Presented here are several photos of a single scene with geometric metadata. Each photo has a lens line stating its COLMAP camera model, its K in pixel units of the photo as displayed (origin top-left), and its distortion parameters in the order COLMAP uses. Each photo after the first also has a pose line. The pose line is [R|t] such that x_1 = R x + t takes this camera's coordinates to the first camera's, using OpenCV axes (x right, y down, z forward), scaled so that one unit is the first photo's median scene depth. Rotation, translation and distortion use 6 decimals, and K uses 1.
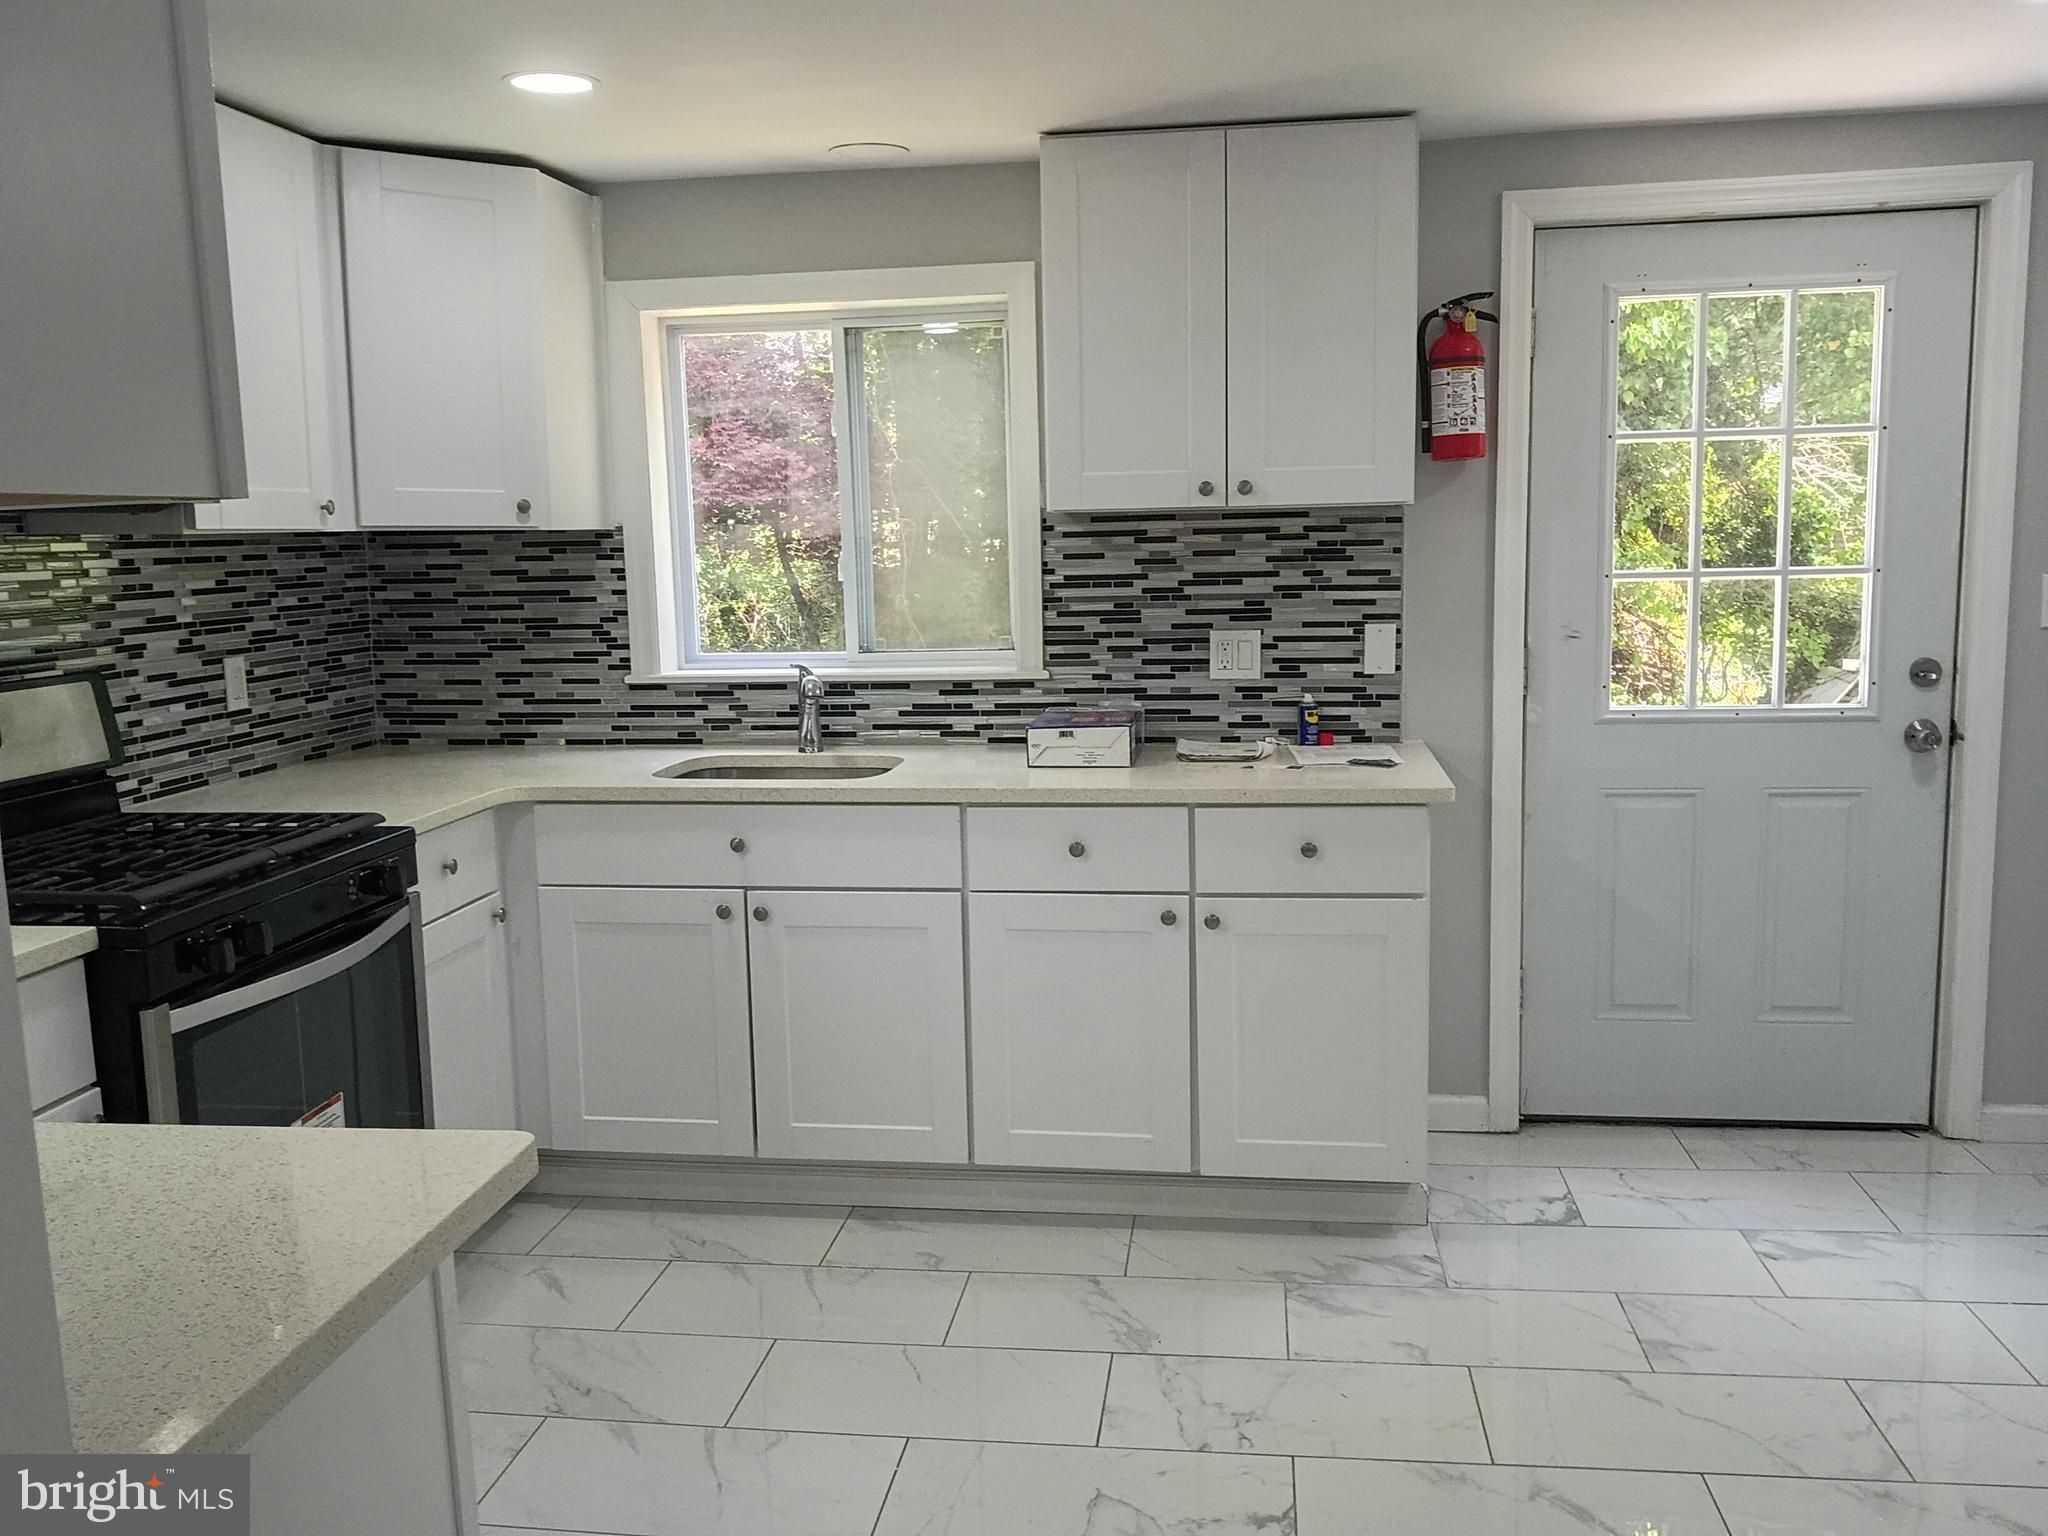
lens RADIAL K [[1706.5, 0, 1014.0], [0, 1706.5, 779.3], [0, 0, 1]] dist [0.070636, -0.119937]
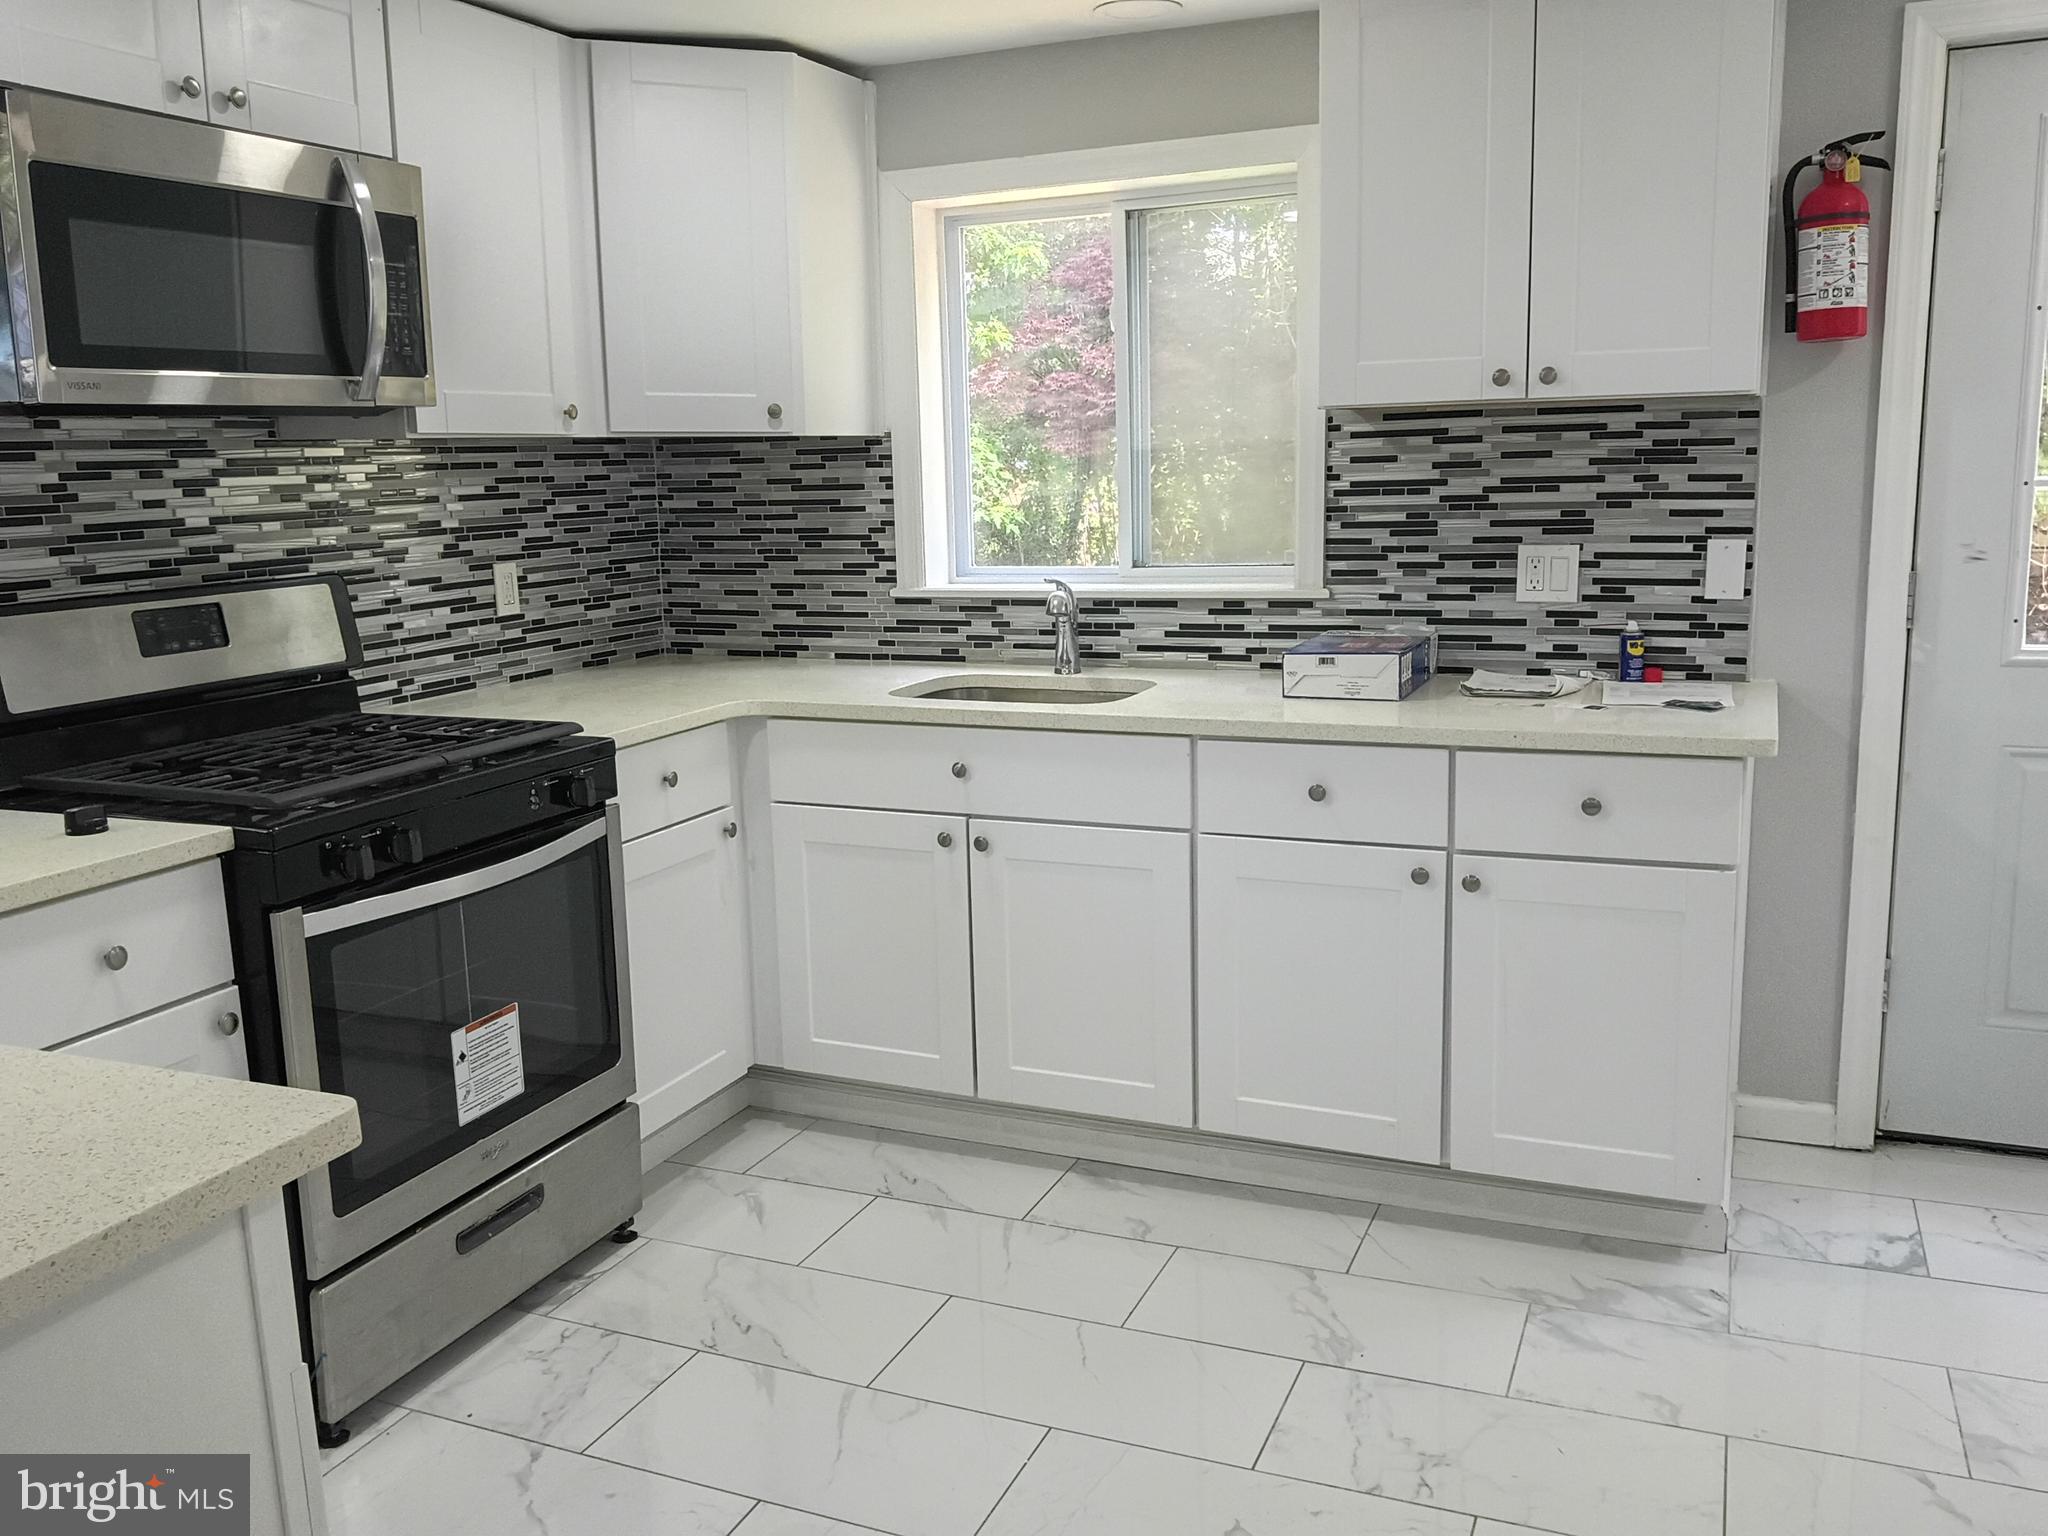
lens RADIAL K [[1706.5, 0, 1011.5], [0, 1706.5, 776.8], [0, 0, 1]] dist [0.070636, -0.119937]
pose [[0.965231, 0.044529, -0.257578, 0.101659], [-0.032615, 0.998199, 0.050344, -0.005712], [0.259356, -0.040193, 0.964945, 0.092507]]
